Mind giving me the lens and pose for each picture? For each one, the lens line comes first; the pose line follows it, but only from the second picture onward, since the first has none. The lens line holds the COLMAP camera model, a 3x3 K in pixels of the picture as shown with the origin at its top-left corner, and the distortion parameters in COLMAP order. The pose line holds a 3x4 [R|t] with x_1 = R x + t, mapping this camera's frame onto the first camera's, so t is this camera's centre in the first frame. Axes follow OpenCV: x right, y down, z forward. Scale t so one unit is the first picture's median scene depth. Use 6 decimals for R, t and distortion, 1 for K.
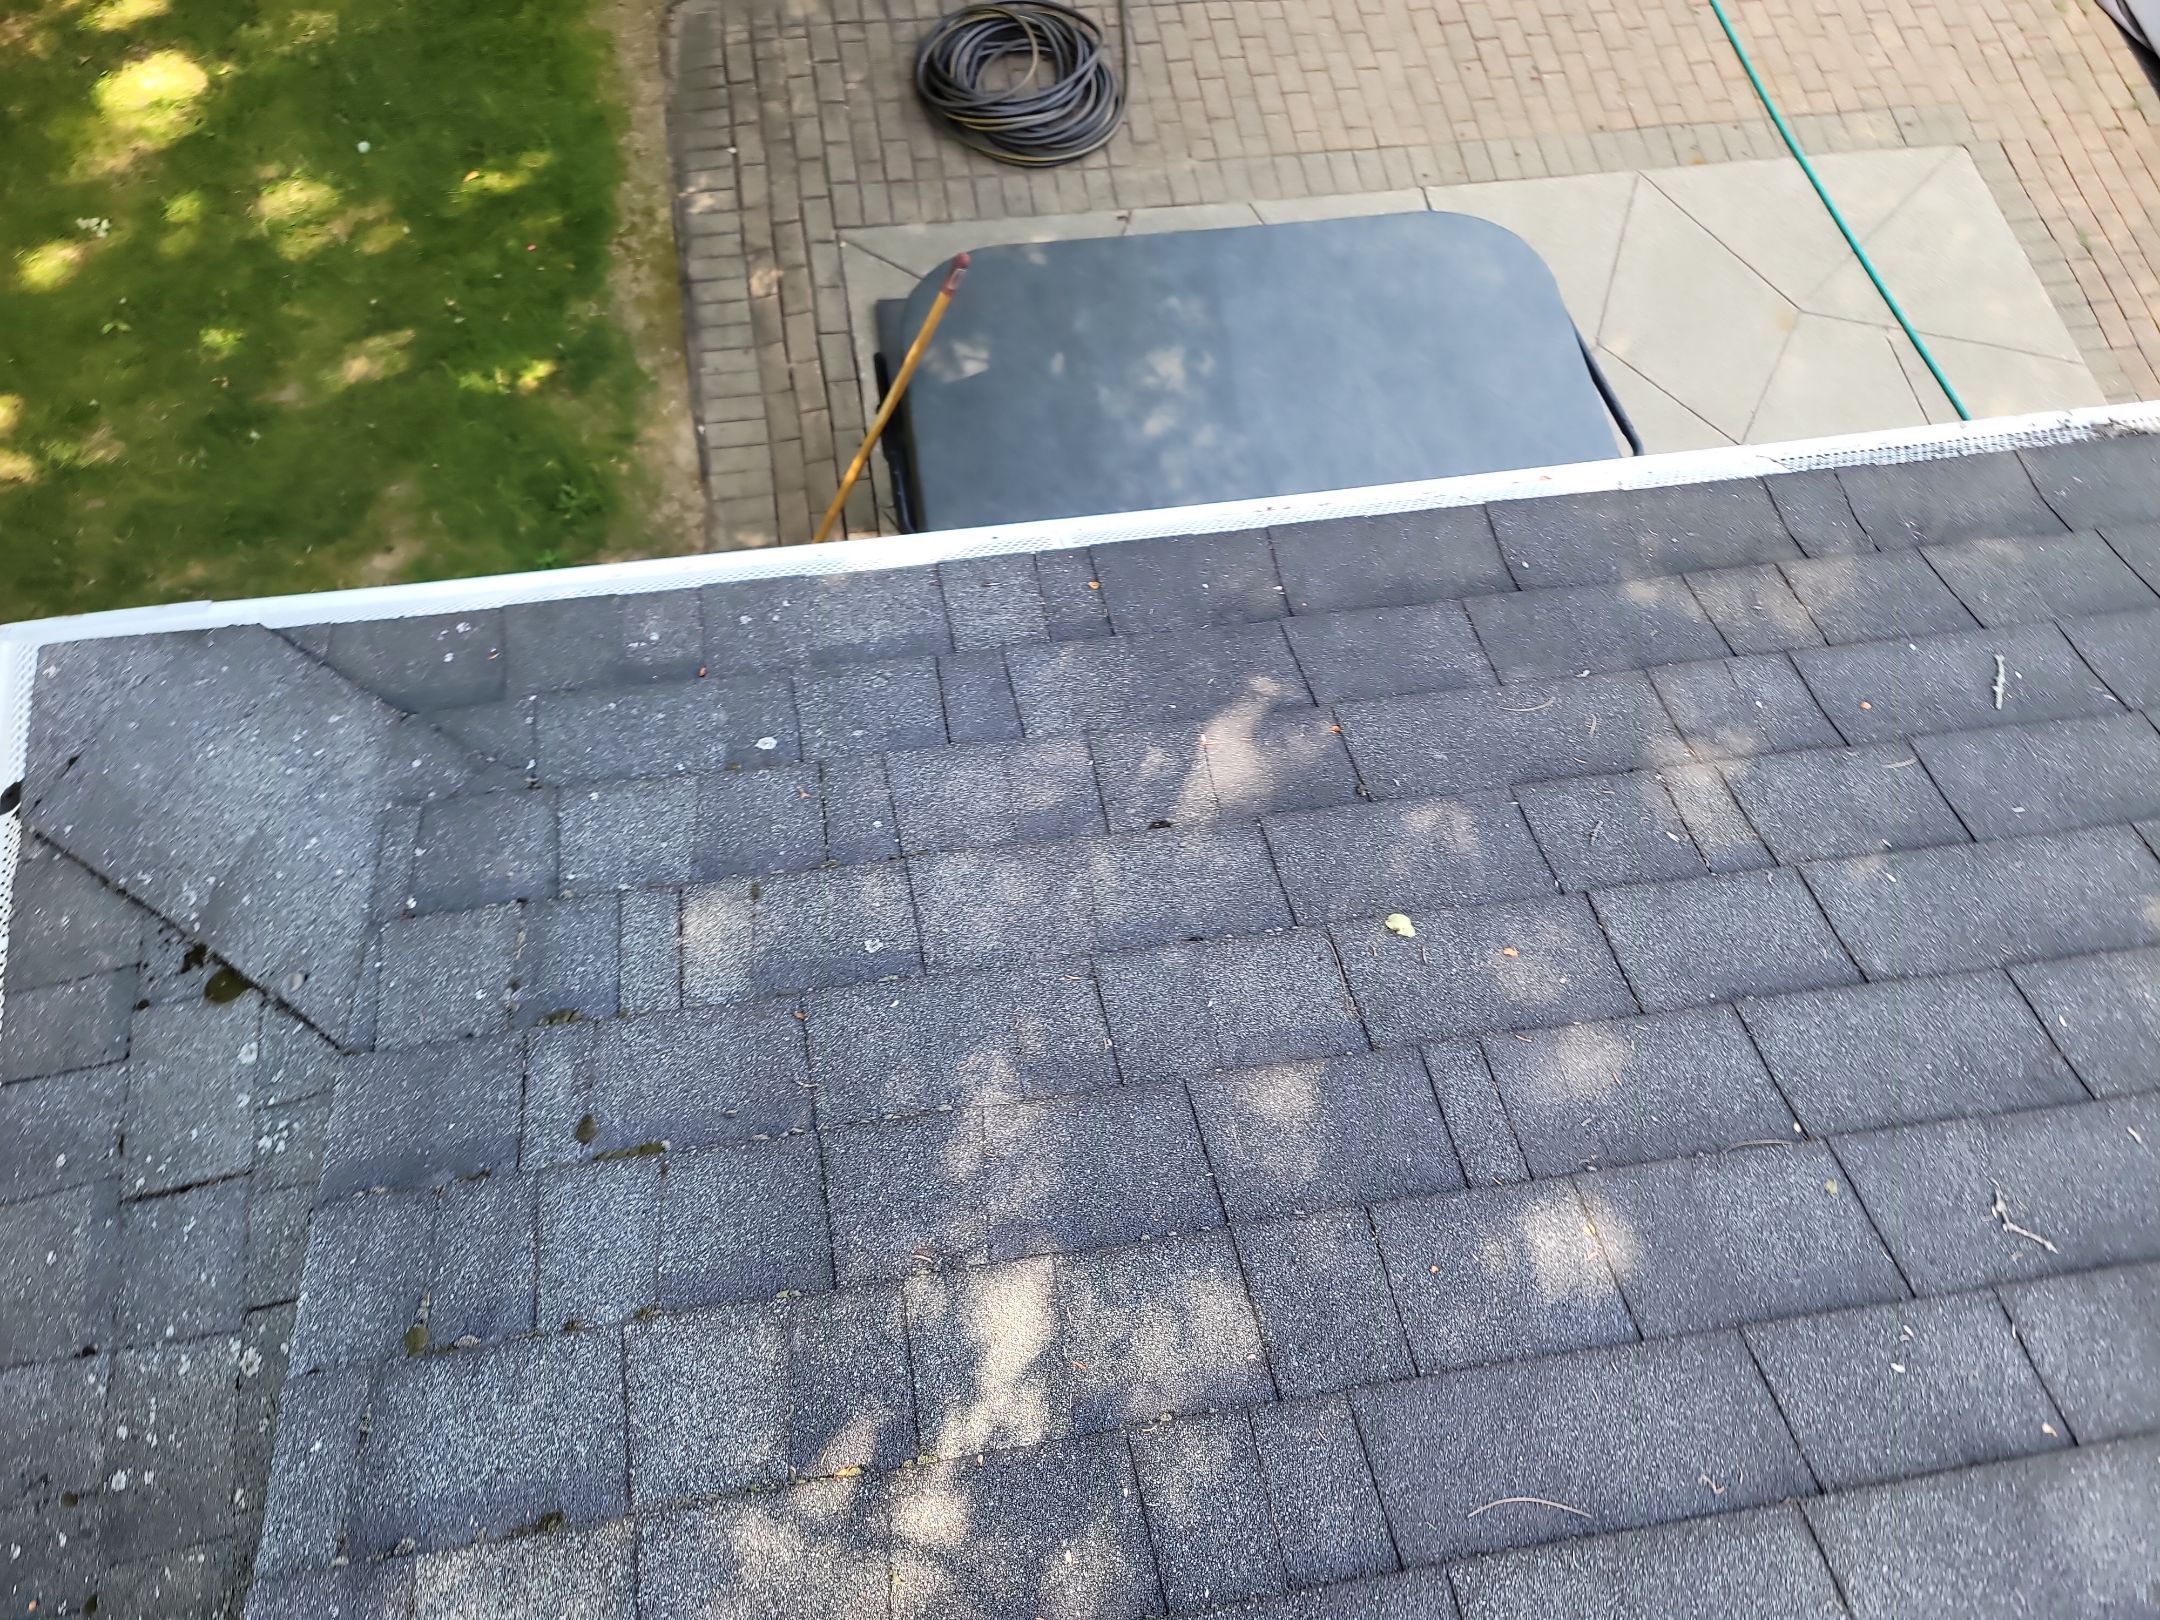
lens RADIAL K [[1584.7, 0, 1094.7], [0, 1584.7, 789.0], [0, 0, 1]] dist [0.068555, -0.052922]
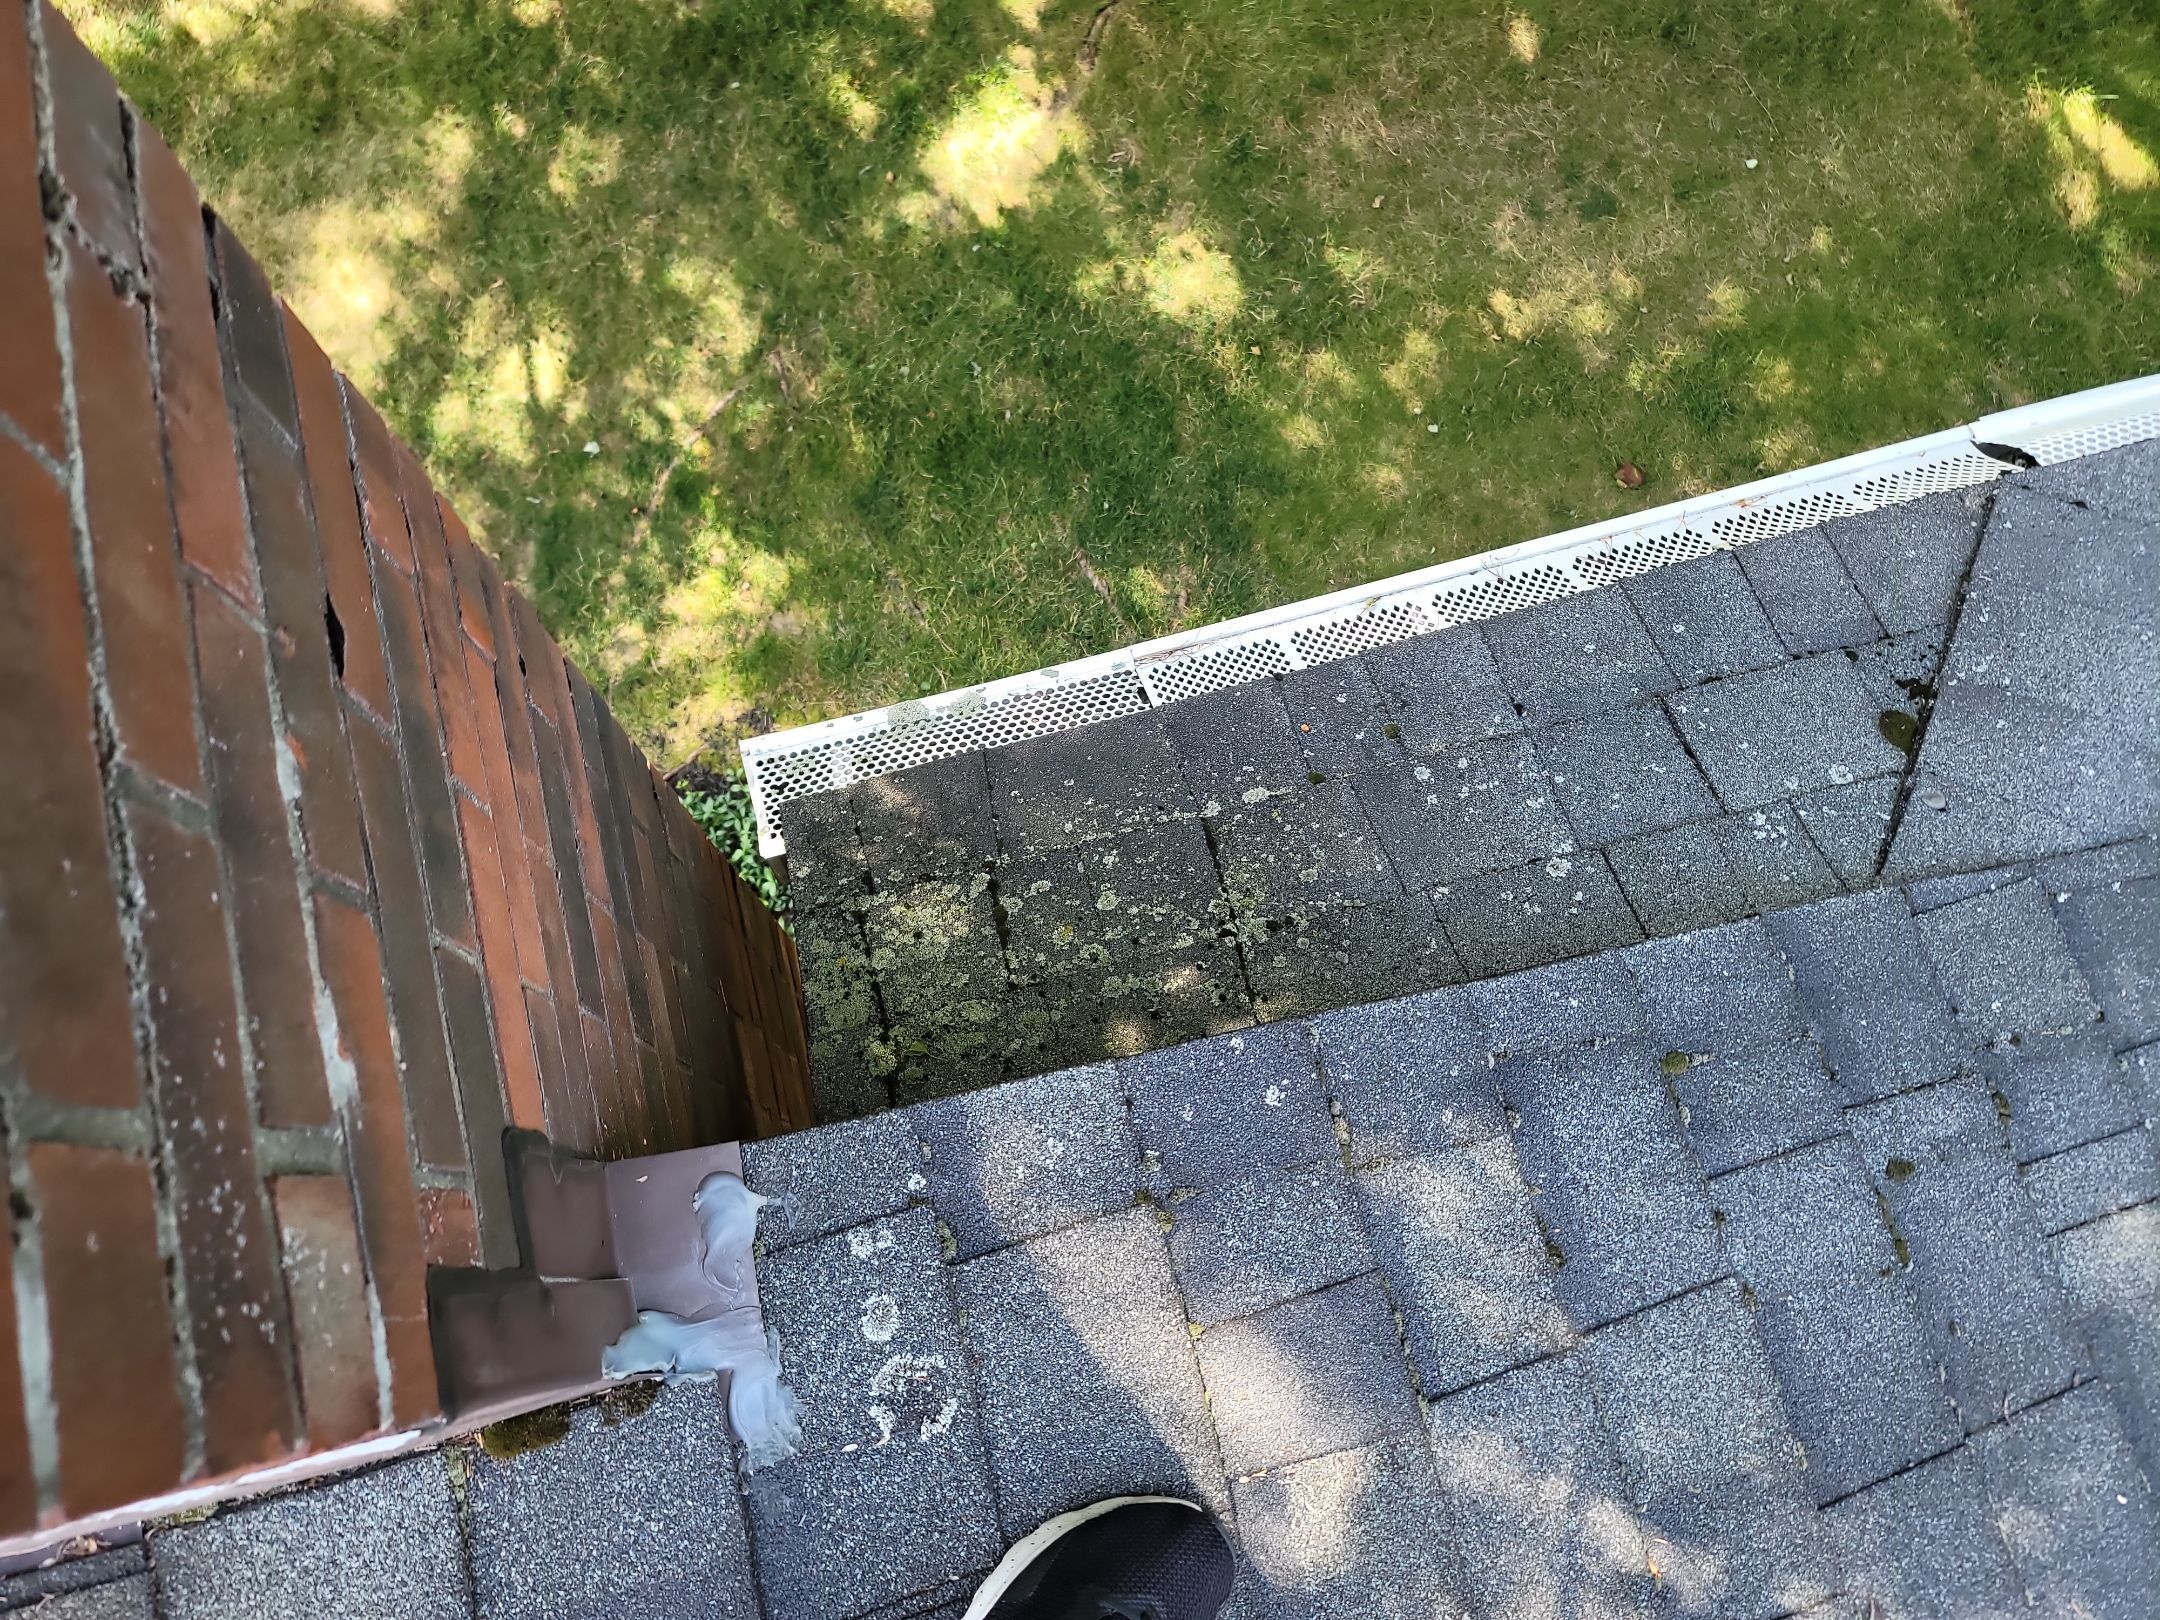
lens RADIAL K [[1584.7, 0, 1081.8], [0, 1584.7, 813.7], [0, 0, 1]] dist [0.068555, -0.052922]
pose [[0.095577, 0.943231, -0.318090, -0.225126], [-0.904631, 0.215639, 0.367618, 0.217235], [0.415341, 0.252618, 0.873885, -0.035777]]
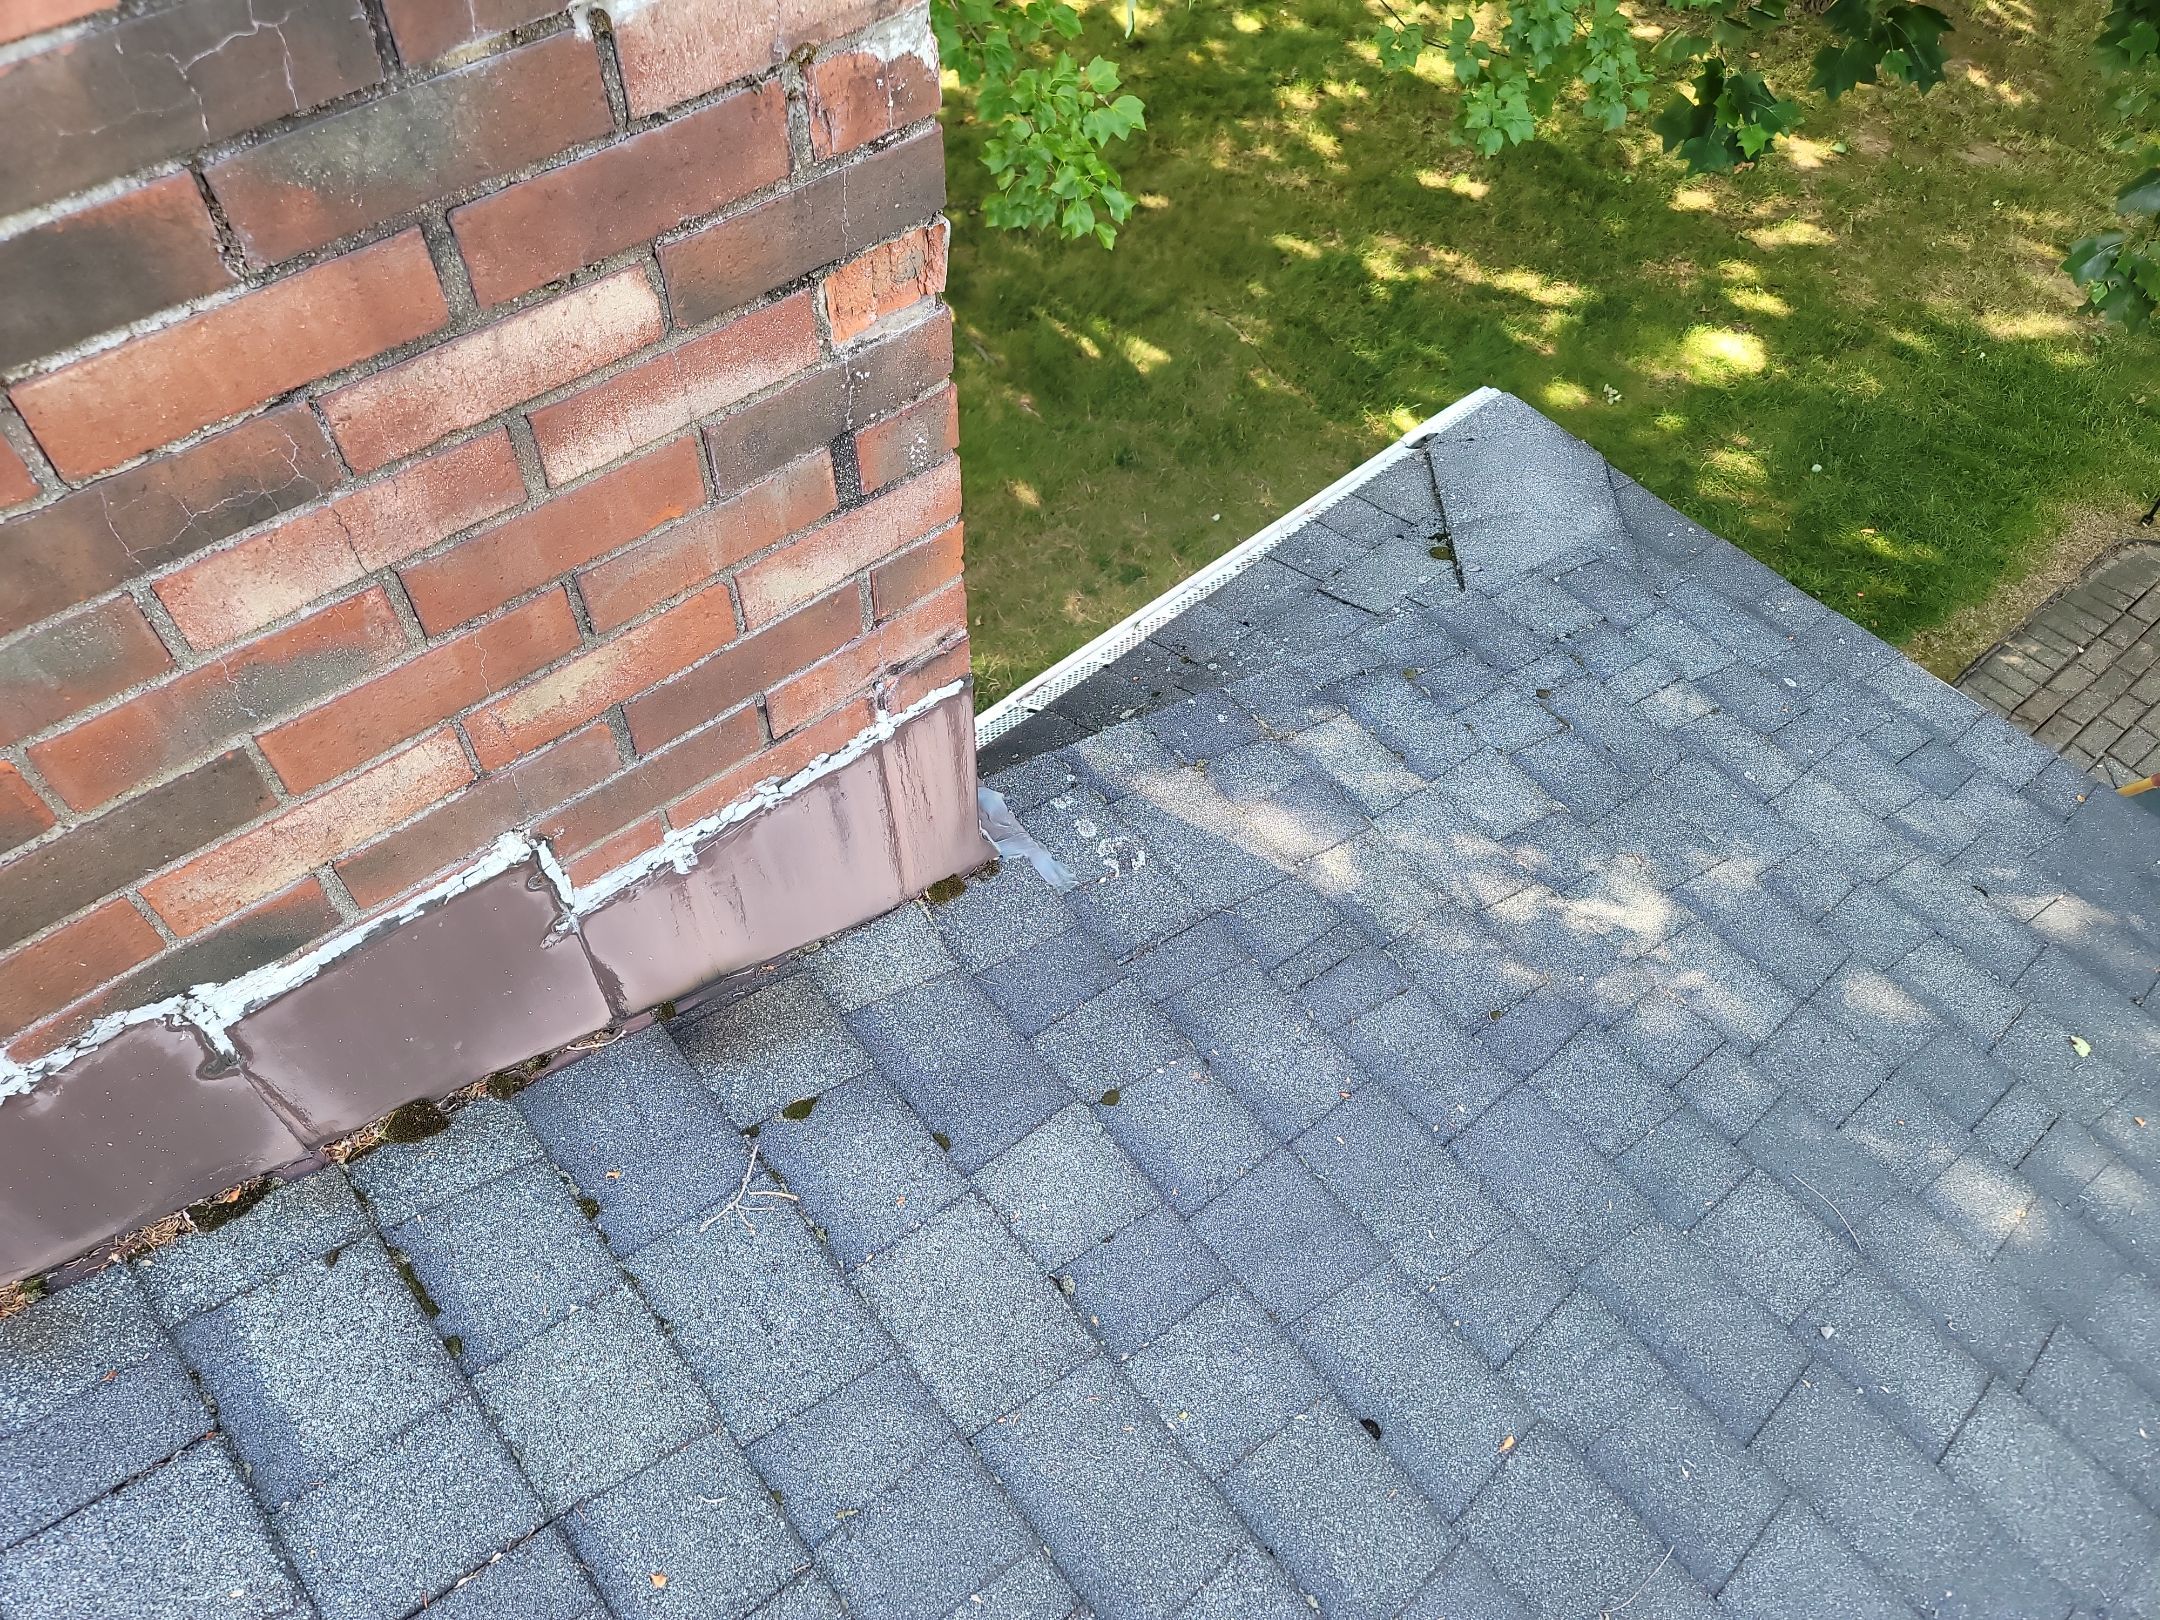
lens RADIAL K [[1584.7, 0, 1079.2], [0, 1584.7, 813.3], [0, 0, 1]] dist [0.068555, -0.052922]
pose [[0.513482, 0.660223, -0.548127, 0.351944], [-0.767815, 0.638713, 0.050050, 0.491435], [0.383140, 0.395160, 0.834897, -0.422583]]
